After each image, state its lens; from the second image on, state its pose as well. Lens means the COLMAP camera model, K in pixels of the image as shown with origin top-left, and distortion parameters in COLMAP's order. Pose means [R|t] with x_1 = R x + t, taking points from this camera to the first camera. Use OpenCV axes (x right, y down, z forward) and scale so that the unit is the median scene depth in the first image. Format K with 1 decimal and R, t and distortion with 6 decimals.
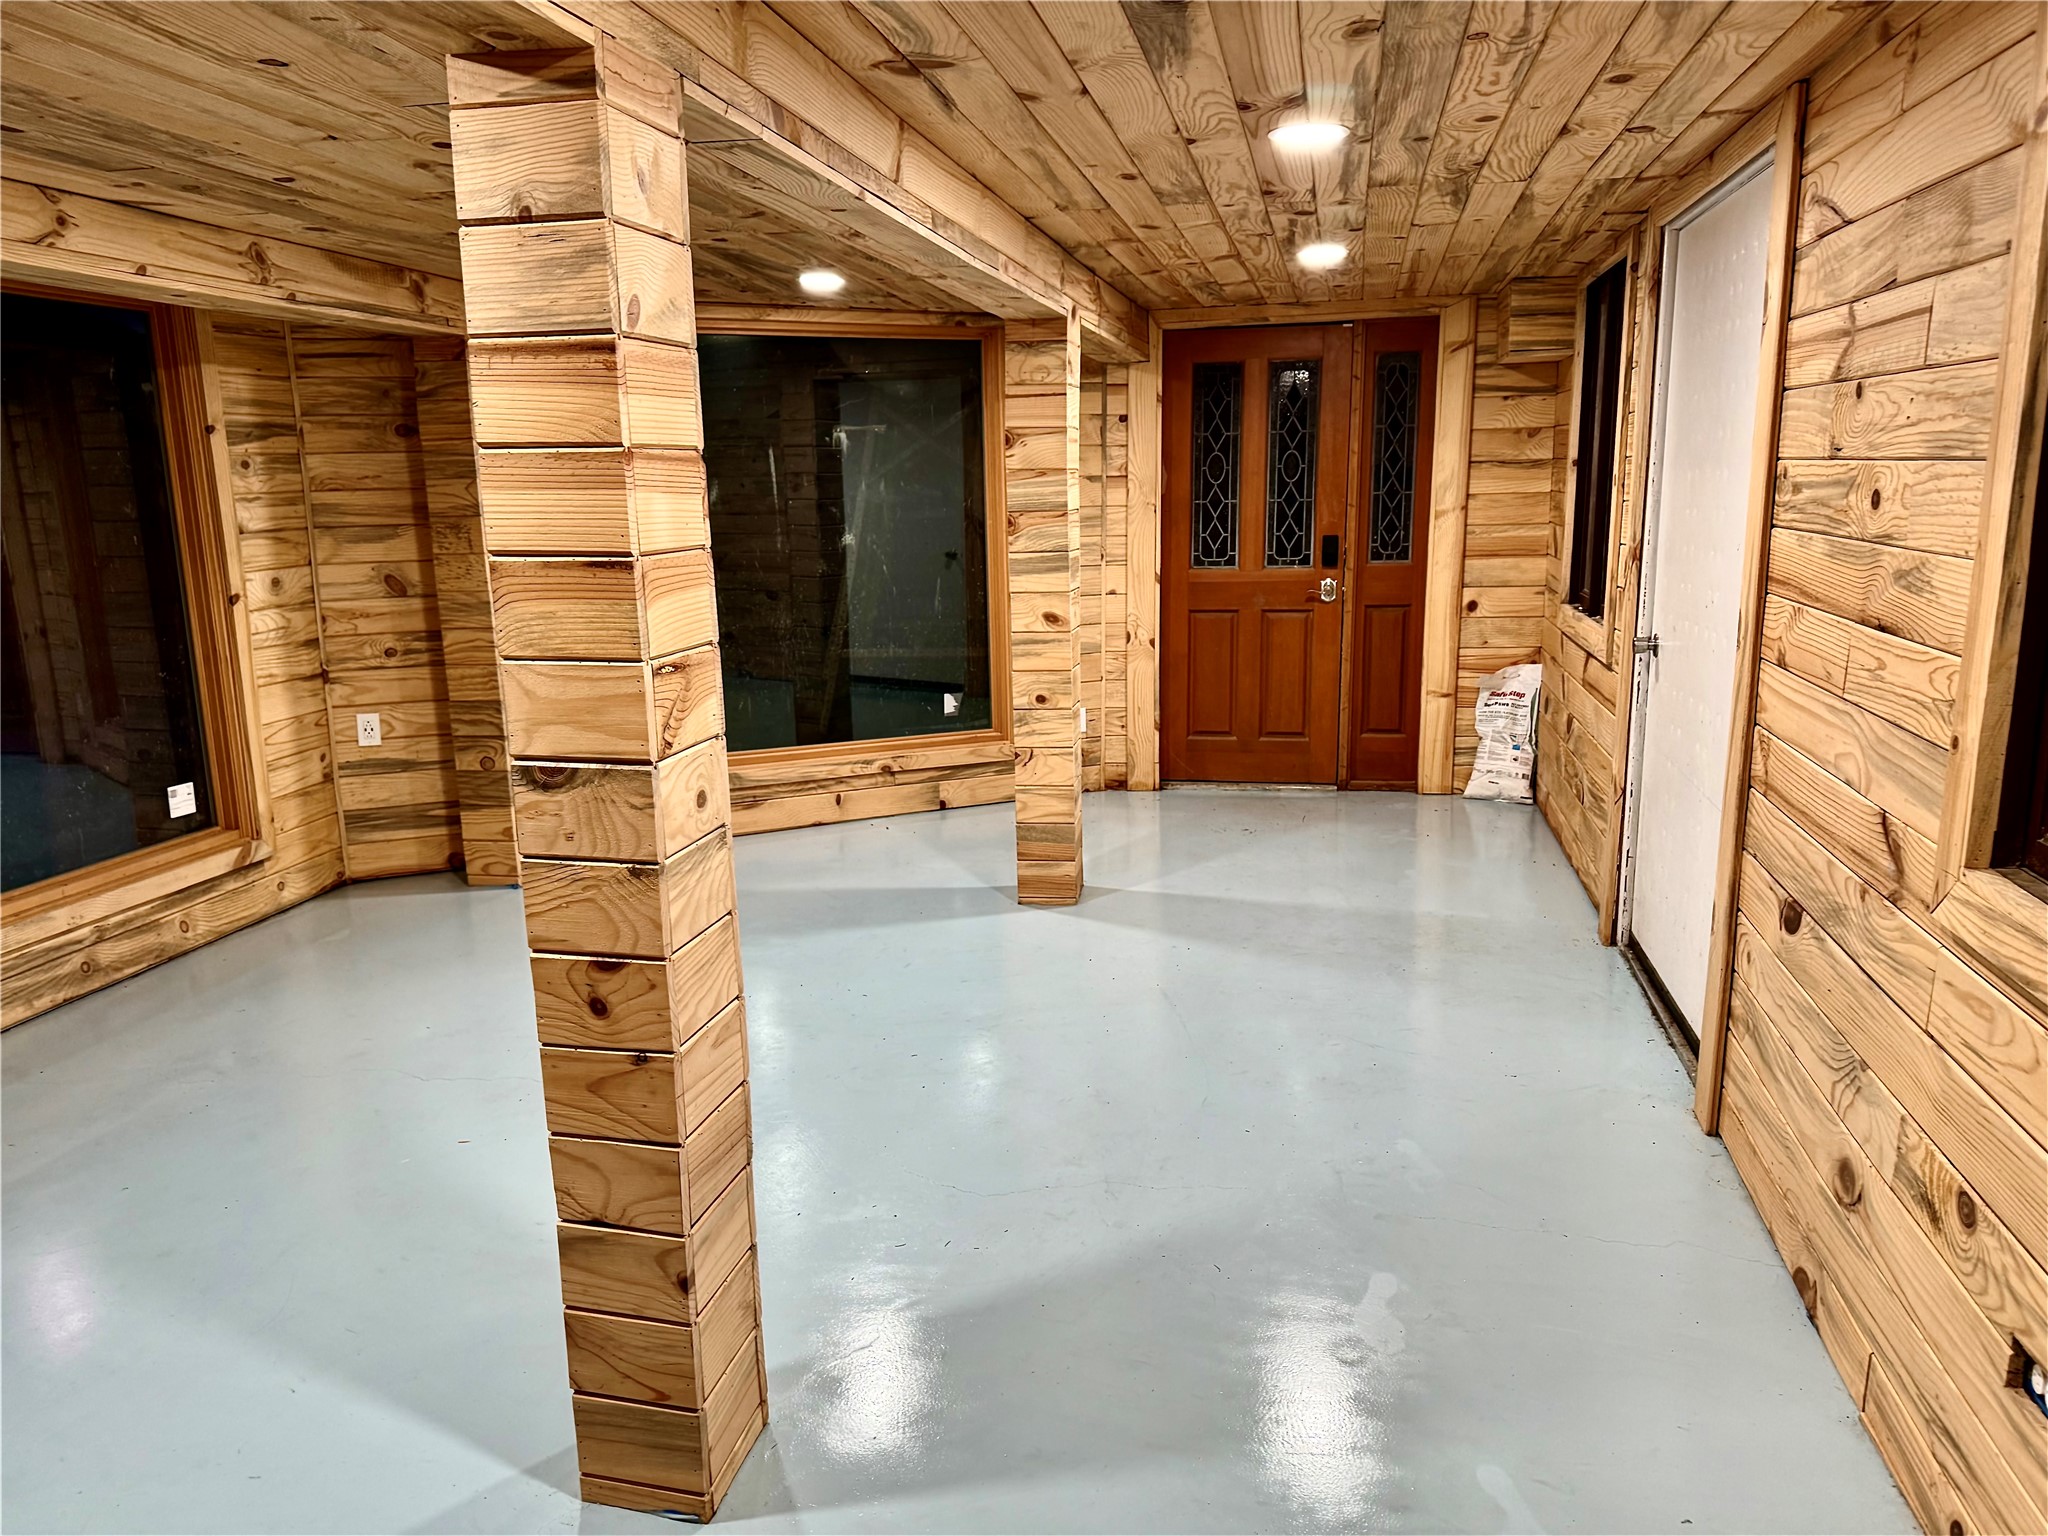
lens RADIAL K [[1439.4, 0, 1020.9], [0, 1439.4, 770.3], [0, 0, 1]] dist [0.061293, -0.069929]
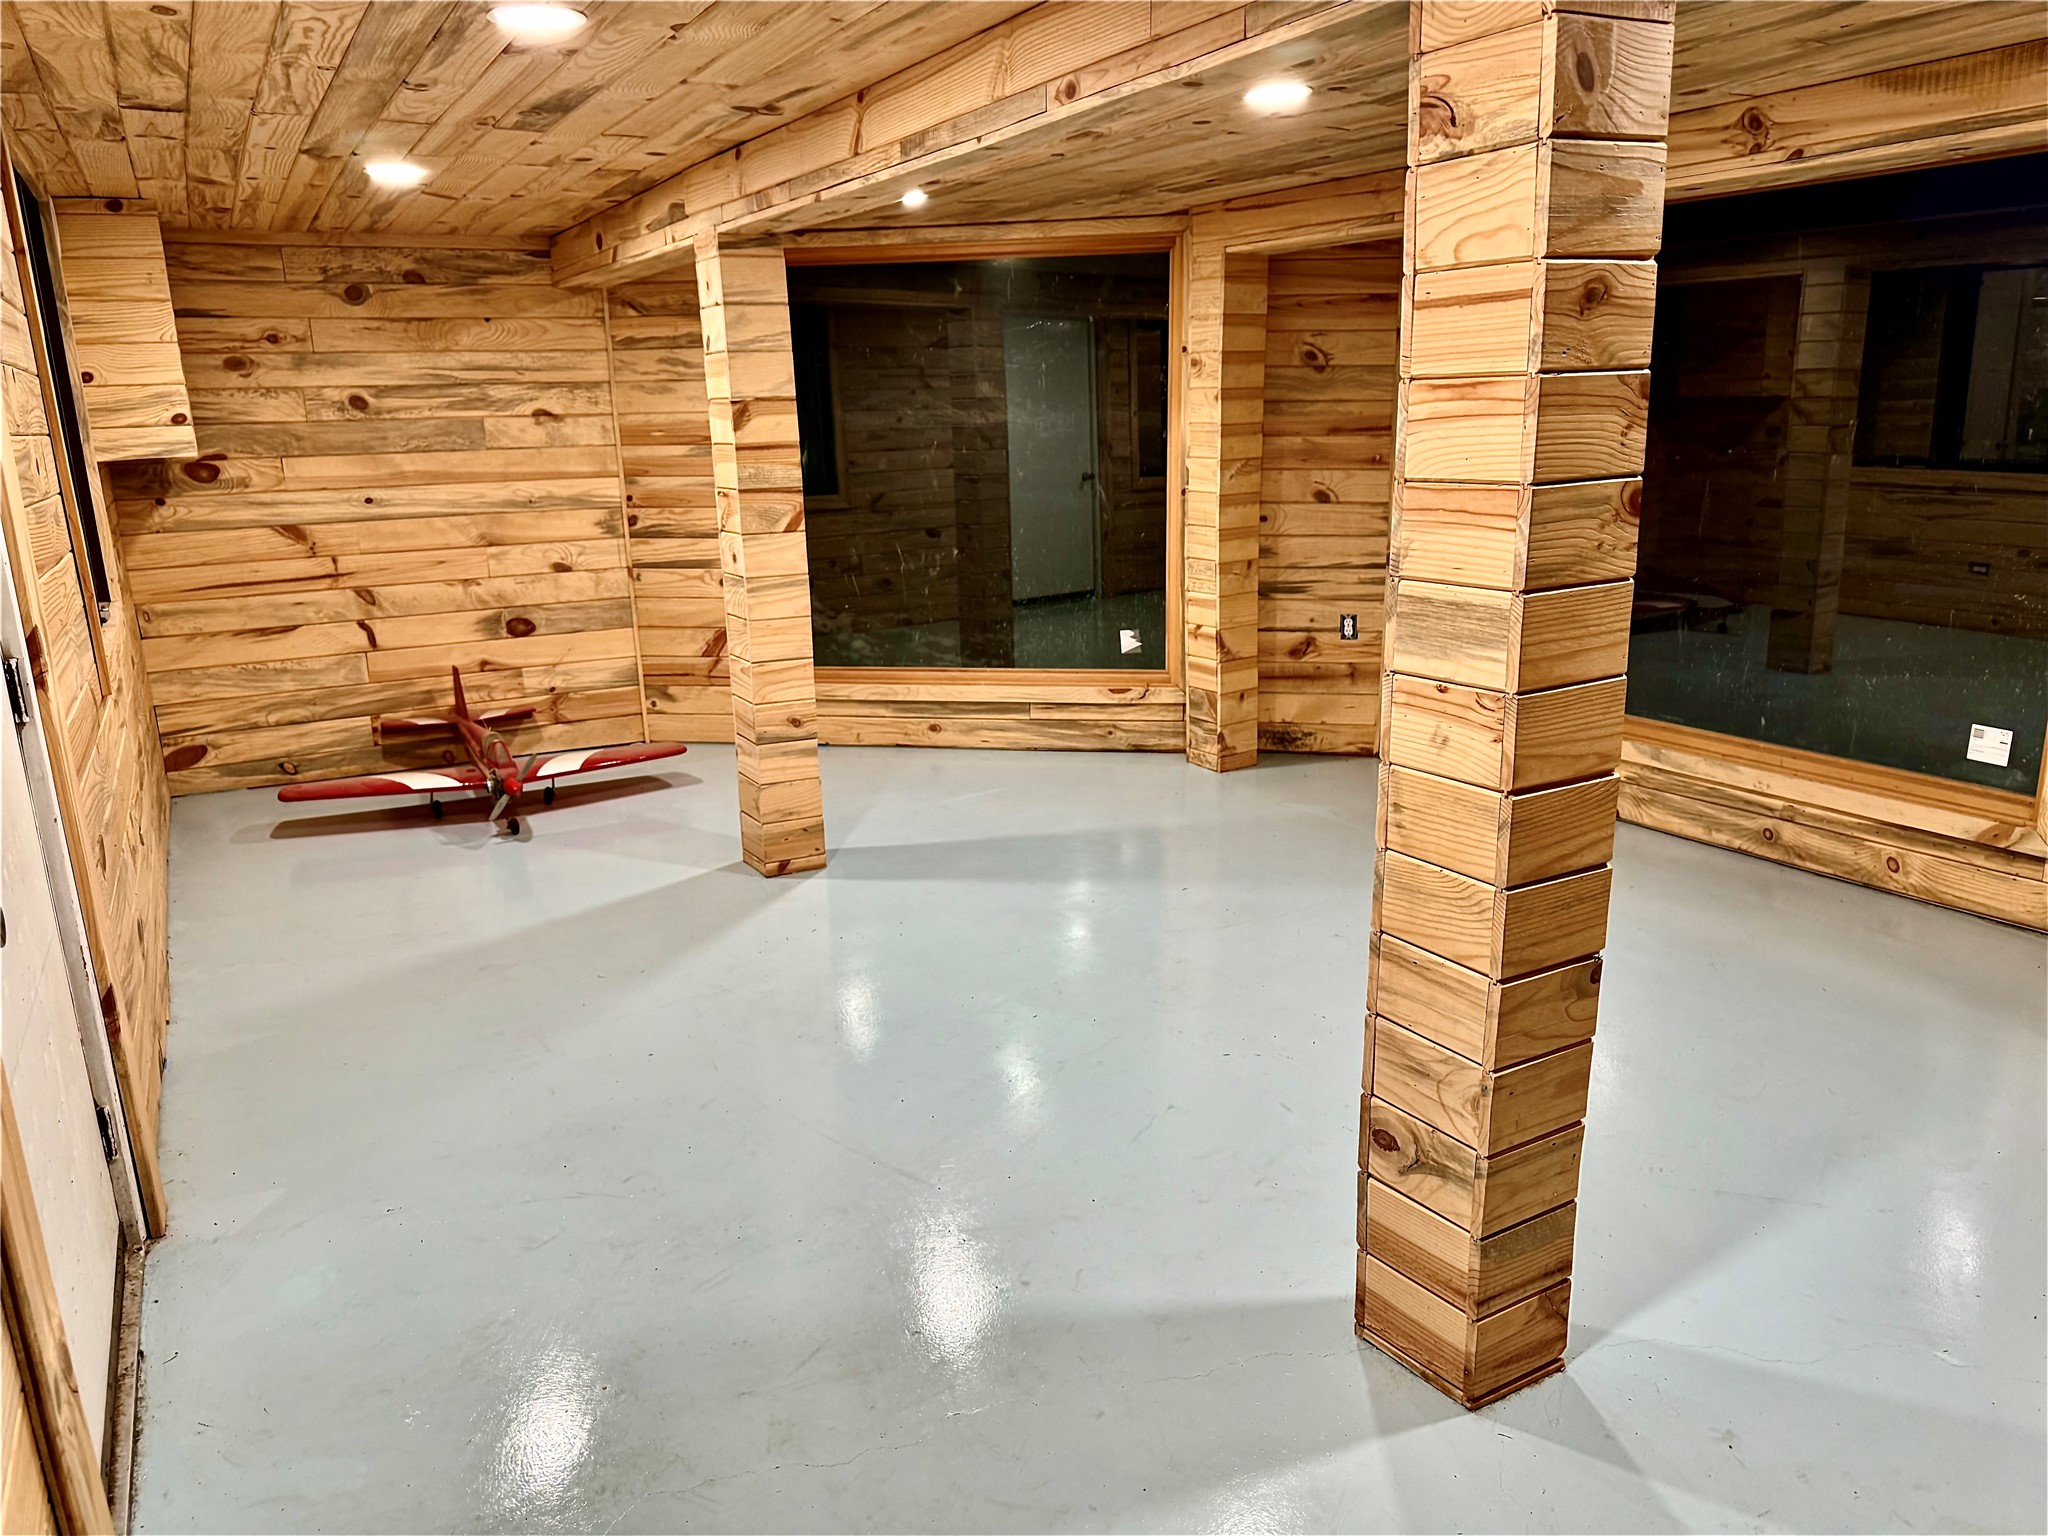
lens RADIAL K [[1439.4, 0, 1024.6], [0, 1439.4, 770.5], [0, 0, 1]] dist [0.061293, -0.069929]
pose [[-0.748346, 0.203805, -0.631222, 0.420014], [-0.088332, 0.912531, 0.399355, -0.279718], [0.657401, 0.354613, -0.664887, 1.314850]]
